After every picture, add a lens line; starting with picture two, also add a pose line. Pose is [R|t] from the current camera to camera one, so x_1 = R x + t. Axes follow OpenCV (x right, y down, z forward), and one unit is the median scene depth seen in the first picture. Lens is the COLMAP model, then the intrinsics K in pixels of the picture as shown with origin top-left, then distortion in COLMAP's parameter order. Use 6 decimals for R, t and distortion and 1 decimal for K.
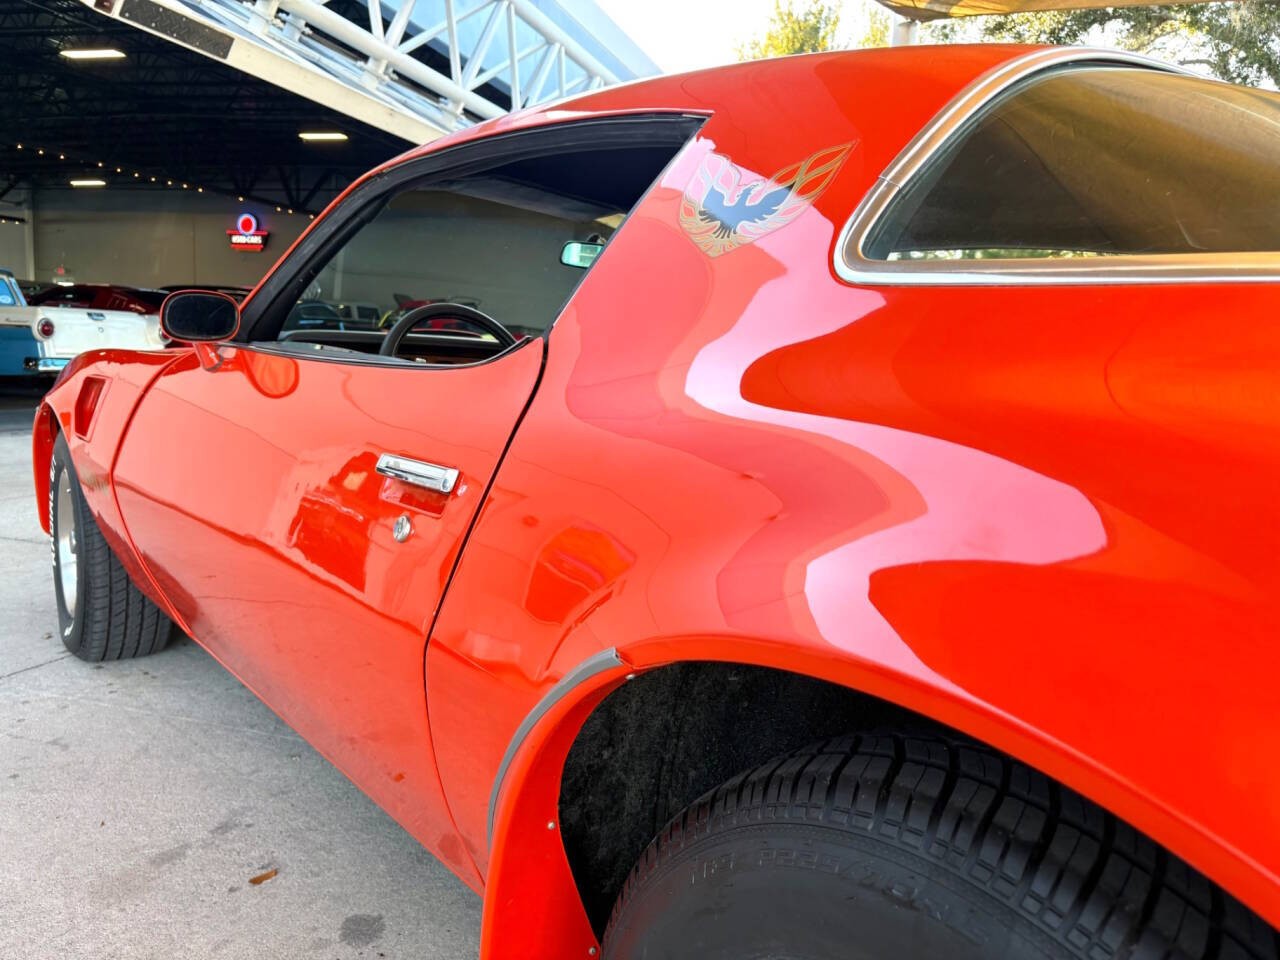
lens RADIAL K [[990.1, 0, 641.9], [0, 990.1, 481.6], [0, 0, 1]] dist [0.028278, -0.001422]
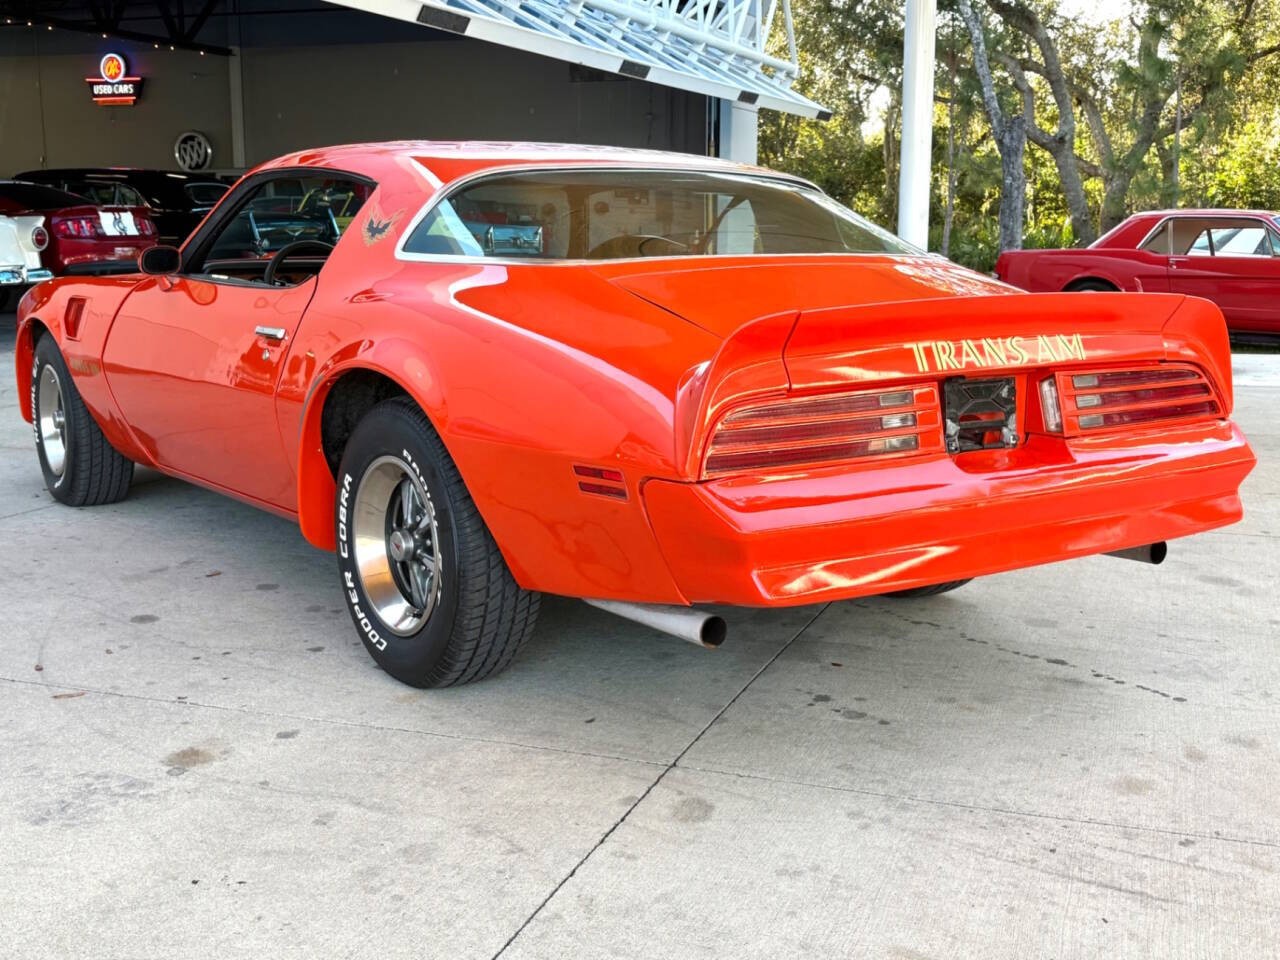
lens RADIAL K [[1532.8, 0, 633.2], [0, 1532.8, 476.9], [0, 0, 1]] dist [0.180377, -0.542726]
pose [[0.997382, -0.038278, -0.061347, 0.343760], [0.040474, 0.998568, 0.034969, 0.096680], [0.059921, -0.037360, 0.997504, -1.076499]]
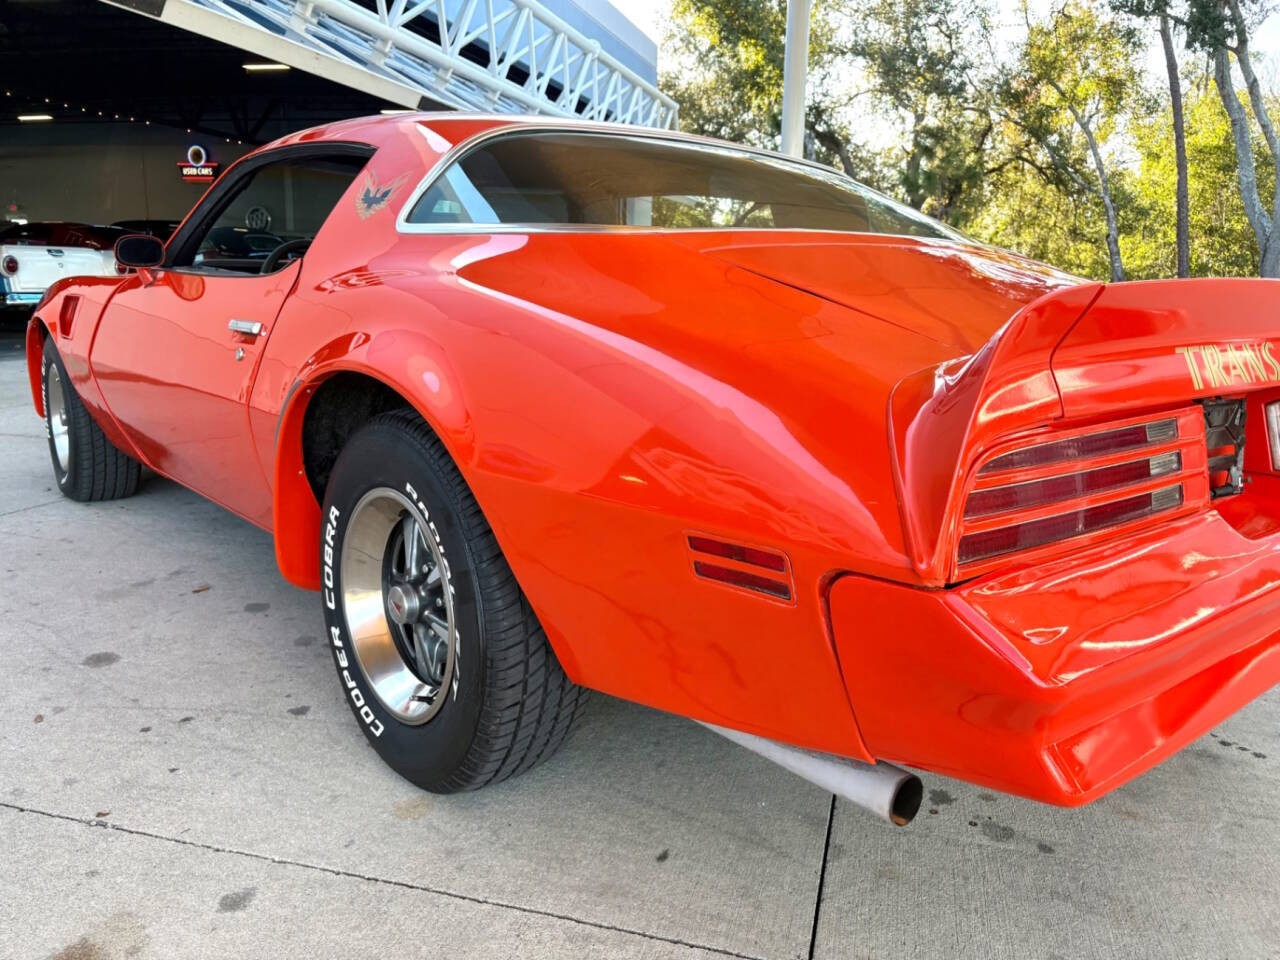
lens RADIAL K [[998.0, 0, 640.0], [0, 998.0, 480.0], [0, 0, 1]] dist [0.019548, 0.002557]
pose [[0.999384, -0.028605, 0.020329, 0.206944], [0.027086, 0.997079, 0.071418, 0.069676], [-0.022312, -0.070824, 0.997239, -0.427233]]
